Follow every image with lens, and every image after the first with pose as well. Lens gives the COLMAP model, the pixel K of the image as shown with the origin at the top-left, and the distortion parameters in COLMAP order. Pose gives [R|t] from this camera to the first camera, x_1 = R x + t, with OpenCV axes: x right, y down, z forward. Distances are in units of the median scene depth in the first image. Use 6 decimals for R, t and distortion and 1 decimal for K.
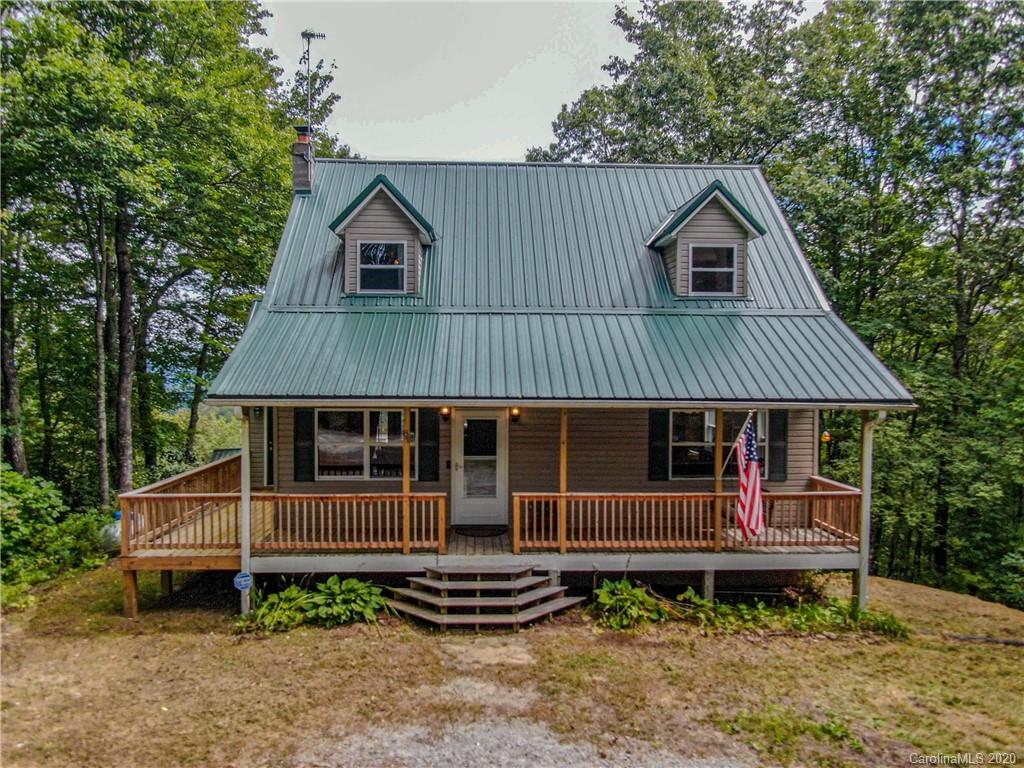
lens RADIAL K [[726.5, 0, 507.6], [0, 726.5, 379.8], [0, 0, 1]] dist [-0.021248, 0.010568]
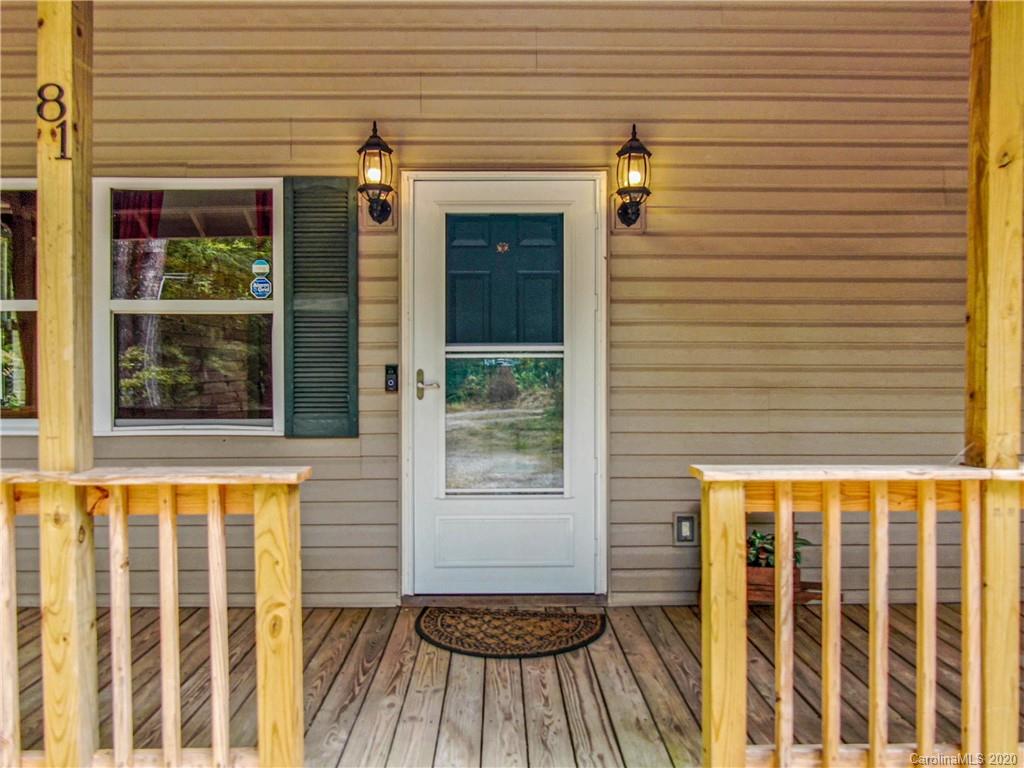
lens RADIAL K [[735.8, 0, 512.6], [0, 735.8, 359.3], [0, 0, 1]] dist [-0.004624, 0.000812]
pose [[0.999584, -0.009760, -0.027154, -0.027721], [0.009102, 0.999665, -0.024240, 0.119664], [0.027382, 0.023983, 0.999337, 0.734891]]
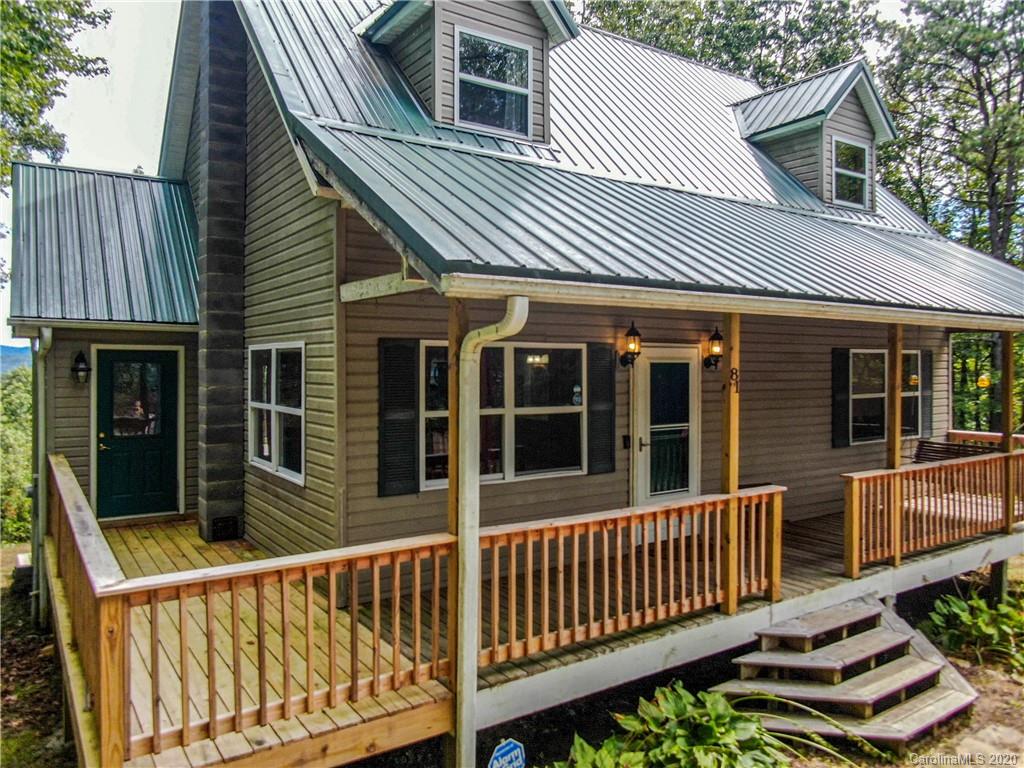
lens RADIAL K [[735.8, 0, 512.6], [0, 735.8, 359.3], [0, 0, 1]] dist [-0.004624, 0.000812]
pose [[0.851134, 0.000126, 0.524949, -0.475721], [0.010165, 0.999809, -0.016722, 0.061565], [-0.524850, 0.019569, 0.850970, 0.562802]]
